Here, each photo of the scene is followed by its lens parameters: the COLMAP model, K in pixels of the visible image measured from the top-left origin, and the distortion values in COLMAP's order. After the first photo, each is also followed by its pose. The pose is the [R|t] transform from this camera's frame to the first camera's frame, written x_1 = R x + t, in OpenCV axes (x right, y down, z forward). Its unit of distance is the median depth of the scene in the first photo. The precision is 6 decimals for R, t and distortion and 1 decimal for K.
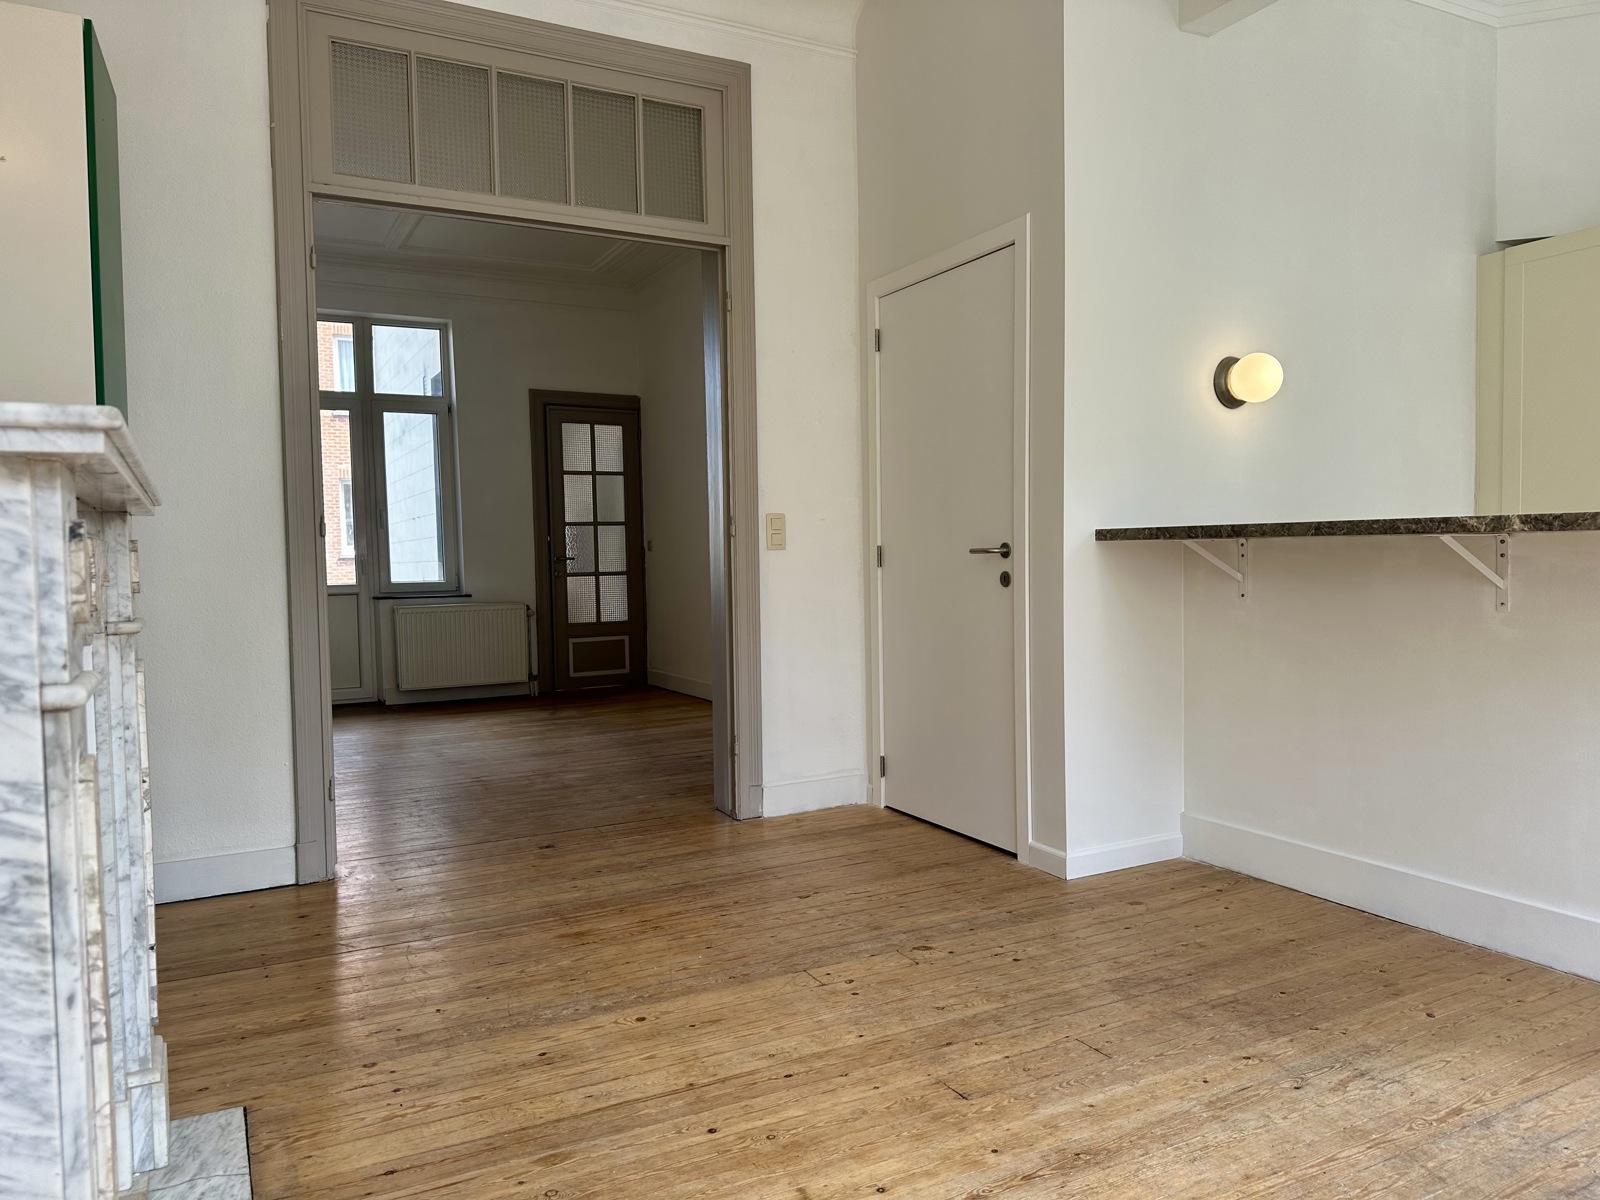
lens RADIAL K [[1120.5, 0, 793.8], [0, 1120.5, 608.2], [0, 0, 1]] dist [0.059656, -0.065090]
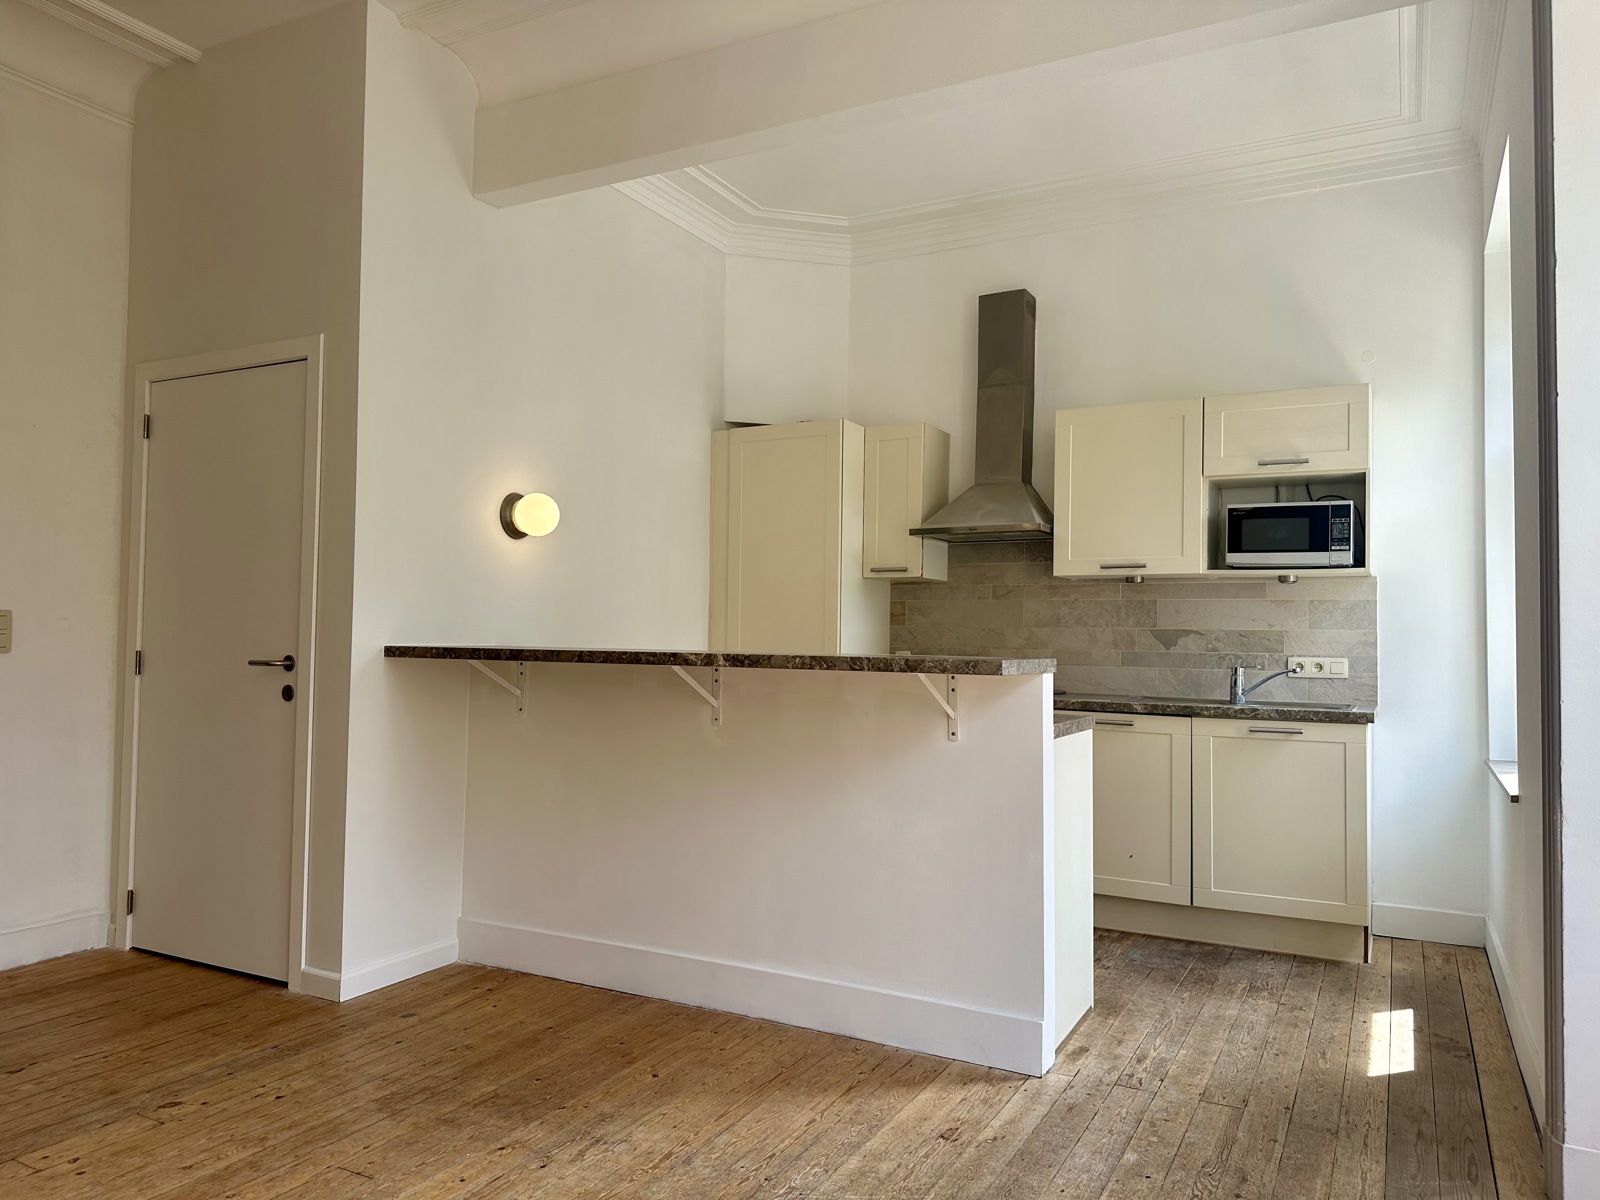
lens RADIAL K [[1132.8, 0, 783.1], [0, 1132.8, 602.3], [0, 0, 1]] dist [0.043711, -0.030564]
pose [[0.830265, 0.050547, 0.555073, -0.009163], [-0.003340, 0.996313, -0.085732, -0.023673], [-0.557359, 0.069326, 0.827372, -0.069262]]
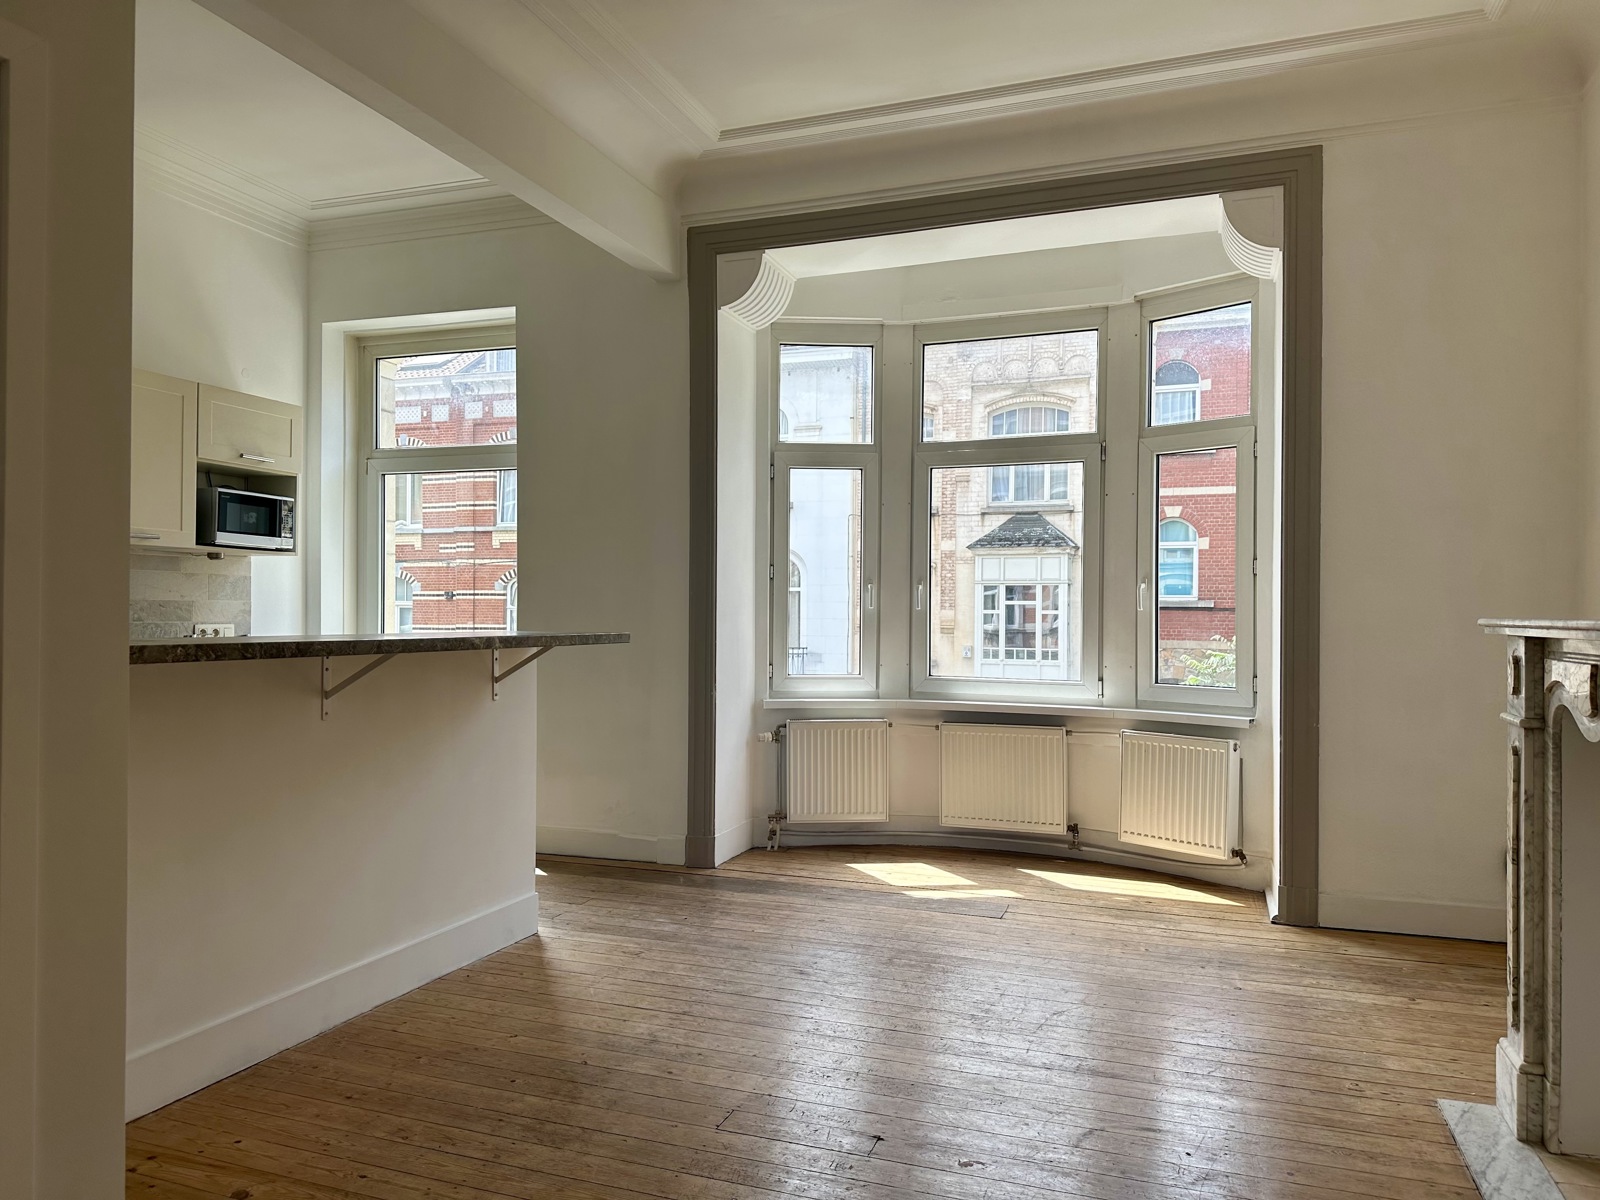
lens RADIAL K [[1120.5, 0, 793.8], [0, 1120.5, 608.2], [0, 0, 1]] dist [0.059656, -0.065090]
pose [[-0.669725, 0.018242, 0.742385, -0.435410], [0.043239, 0.998960, 0.014460, -0.088395], [-0.741349, 0.041784, -0.669817, 1.191896]]
